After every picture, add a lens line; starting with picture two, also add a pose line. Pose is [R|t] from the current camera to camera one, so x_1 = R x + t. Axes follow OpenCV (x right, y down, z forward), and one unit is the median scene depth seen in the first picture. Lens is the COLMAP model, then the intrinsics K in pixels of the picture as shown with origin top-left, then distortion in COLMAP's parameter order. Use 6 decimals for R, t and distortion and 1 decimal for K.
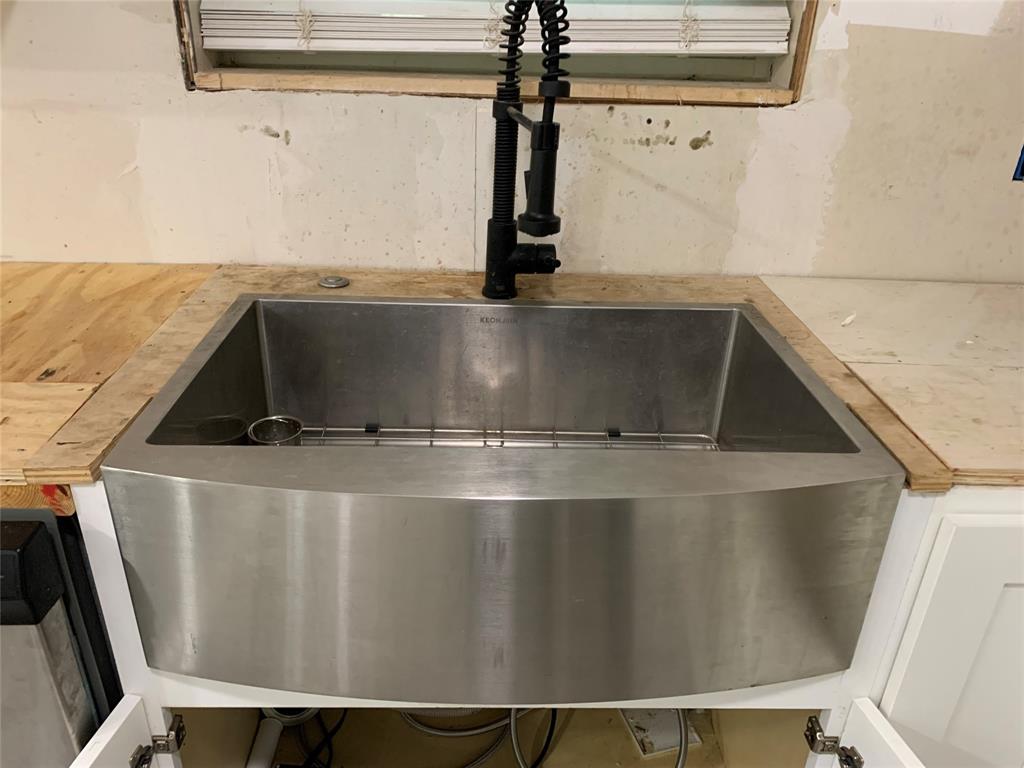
lens RADIAL K [[779.8, 0, 507.4], [0, 779.8, 394.3], [0, 0, 1]] dist [0.012583, -0.004951]
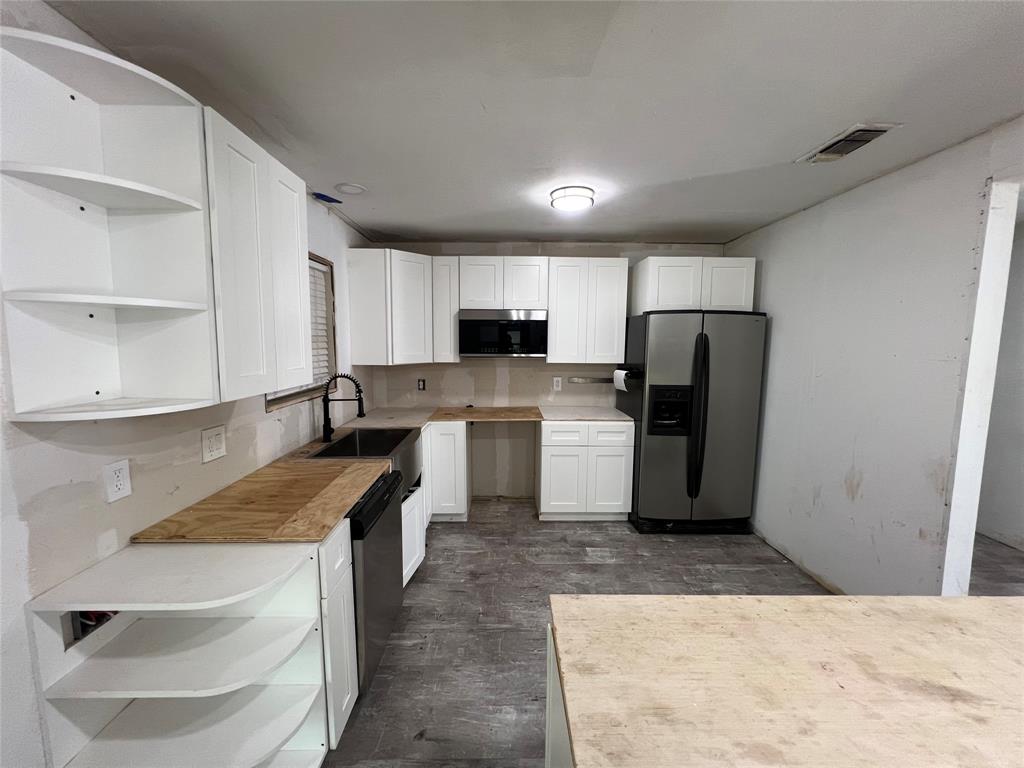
lens RADIAL K [[406.8, 0, 507.3], [0, 406.8, 386.5], [0, 0, 1]] dist [-0.000535, -0.000018]
pose [[0.018576, -0.144175, 0.989378, -2.296767], [0.452195, 0.883770, 0.120295, -0.238999], [-0.891726, 0.445157, 0.081612, -0.173921]]
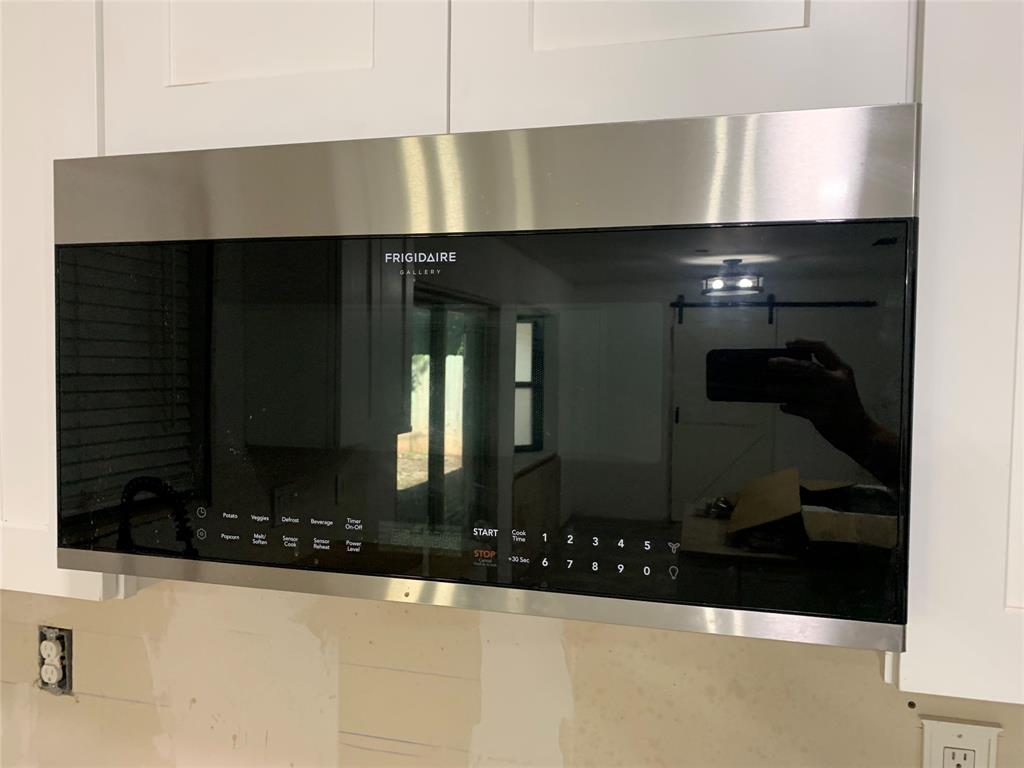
lens RADIAL K [[779.8, 0, 513.8], [0, 779.8, 386.8], [0, 0, 1]] dist [0.012583, -0.004951]
pose [[0.295261, -0.055272, 0.953816, 0.361220], [0.431345, 0.898502, -0.081459, -0.138088], [-0.852504, 0.435476, 0.289134, -0.303137]]
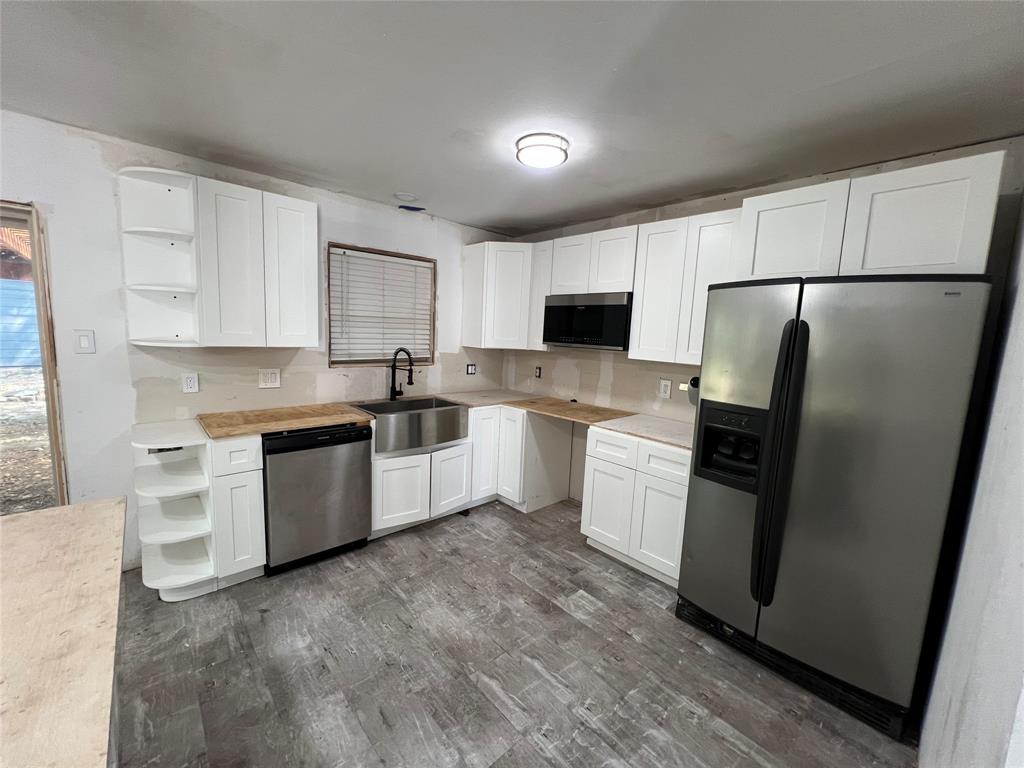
lens RADIAL K [[406.8, 0, 512.1], [0, 406.8, 386.4], [0, 0, 1]] dist [-0.000535, -0.000018]
pose [[0.754413, -0.086537, 0.650671, -1.312315], [0.279878, 0.939054, -0.199612, 0.616826], [-0.593741, 0.332698, 0.732655, -1.699099]]
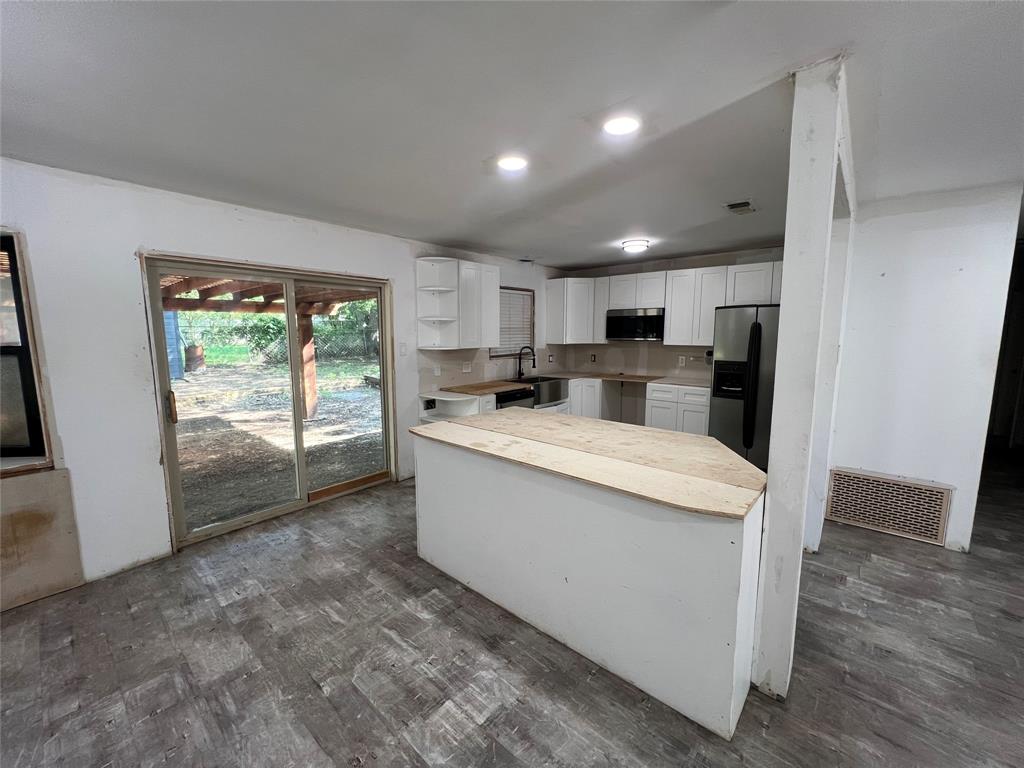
lens RADIAL K [[406.8, 0, 511.0], [0, 406.8, 382.2], [0, 0, 1]] dist [-0.000535, -0.000018]
pose [[0.670461, -0.123680, 0.731564, -3.697105], [0.358409, 0.917322, -0.173388, 0.713592], [-0.649635, 0.378449, 0.659356, -2.070480]]
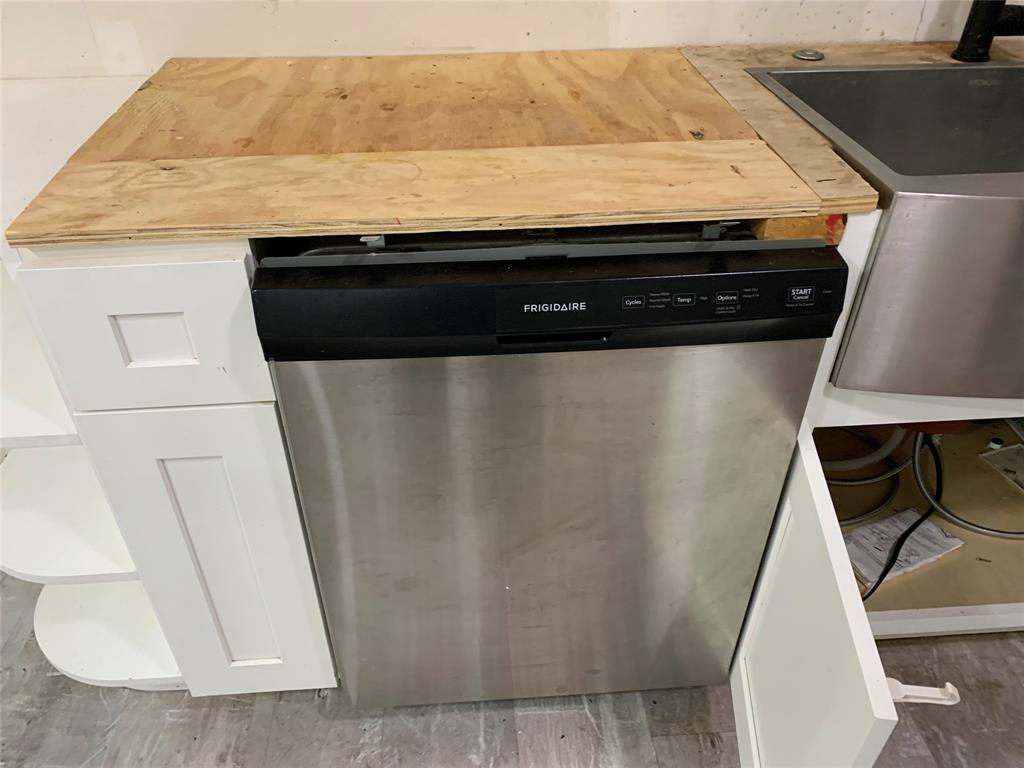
lens RADIAL K [[779.8, 0, 507.6], [0, 779.8, 386.2], [0, 0, 1]] dist [0.012583, -0.004951]
pose [[0.998301, -0.054925, 0.019428, -0.732424], [0.050671, 0.983135, 0.175720, 0.092108], [-0.028752, -0.174437, 0.984249, -0.088025]]
